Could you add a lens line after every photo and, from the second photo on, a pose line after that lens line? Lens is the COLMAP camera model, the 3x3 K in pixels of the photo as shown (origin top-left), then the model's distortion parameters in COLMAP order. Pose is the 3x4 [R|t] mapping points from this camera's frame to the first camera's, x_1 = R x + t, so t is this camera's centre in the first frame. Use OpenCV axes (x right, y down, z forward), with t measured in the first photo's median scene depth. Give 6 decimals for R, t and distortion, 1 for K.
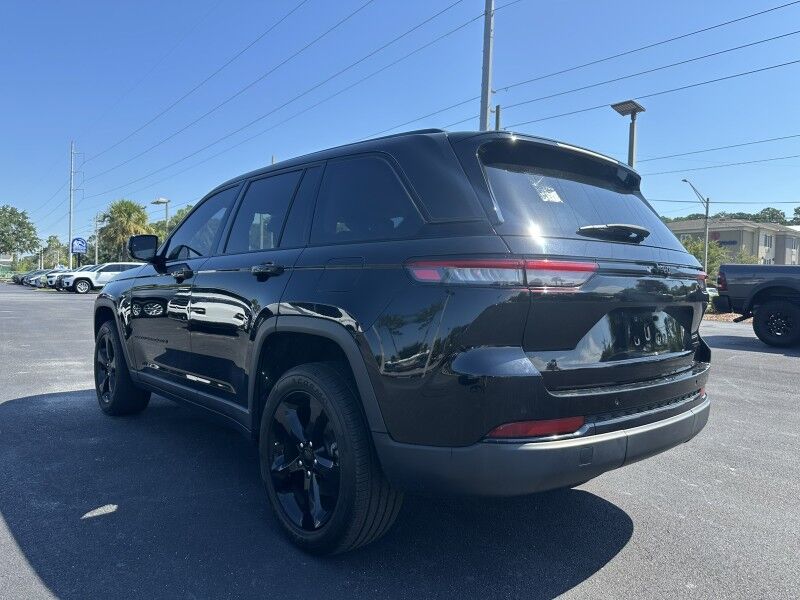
lens RADIAL K [[577.5, 0, 401.8], [0, 577.5, 300.4], [0, 0, 1]] dist [0.002206, -0.003164]
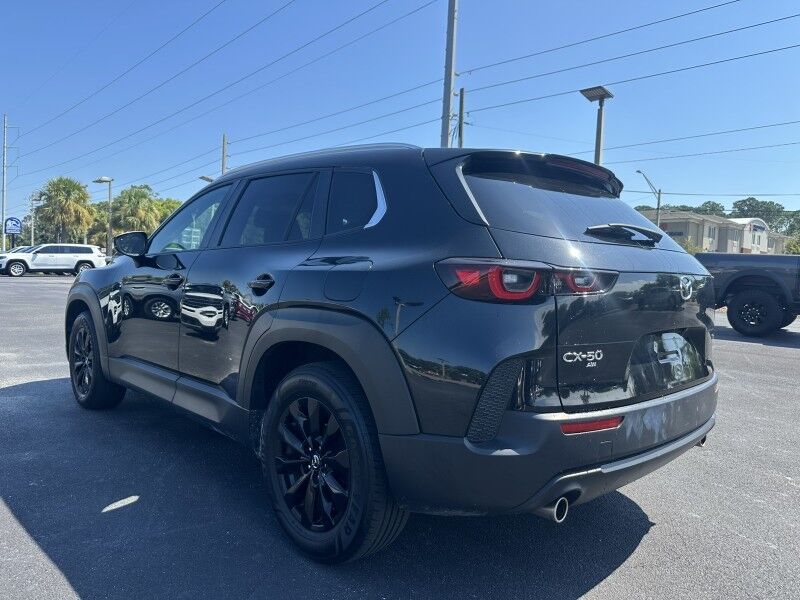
lens RADIAL K [[575.3, 0, 404.7], [0, 575.3, 301.3], [0, 0, 1]] dist [0.028601, -0.043707]
pose [[0.996312, 0.006271, 0.085579, -0.007320], [-0.008334, 0.999683, 0.023763, 0.000445], [-0.085403, -0.024388, 0.996048, 0.014485]]
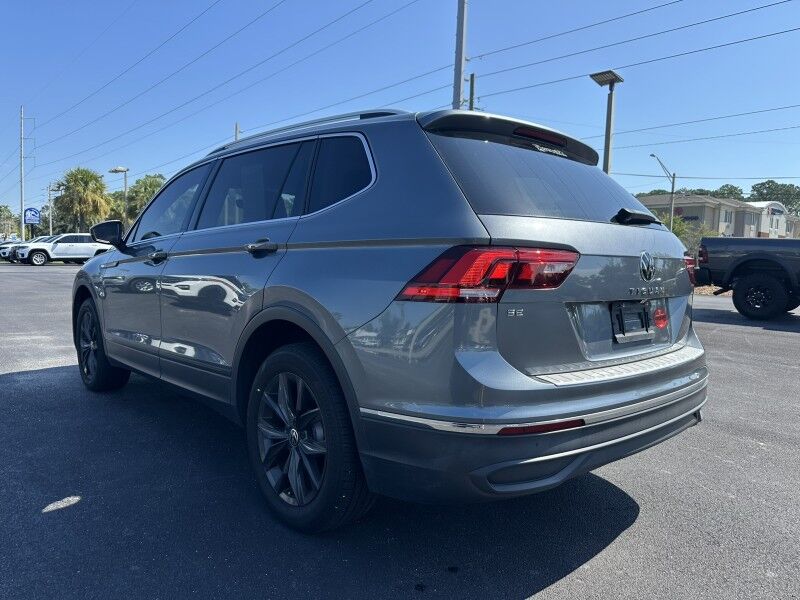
lens RADIAL K [[578.8, 0, 399.2], [0, 578.8, 303.0], [0, 0, 1]] dist [-0.003524, -0.002150]
pose [[0.998479, -0.000166, 0.055134, -0.006870], [-0.002556, 0.998781, 0.049301, 0.000943], [-0.055075, -0.049367, 0.997261, 0.006770]]
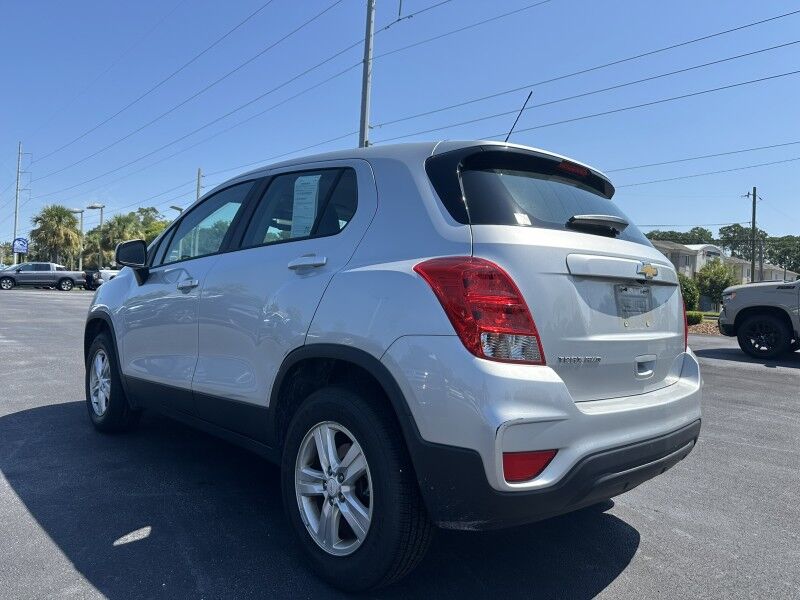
lens RADIAL K [[570.6, 0, 401.6], [0, 570.6, 299.7], [0, 0, 1]] dist [0.039227, -0.053502]
pose [[0.997647, 0.020842, 0.065313, 0.101452], [-0.019860, 0.999680, -0.015643, 0.007266], [-0.065618, 0.014309, 0.997742, -0.116573]]
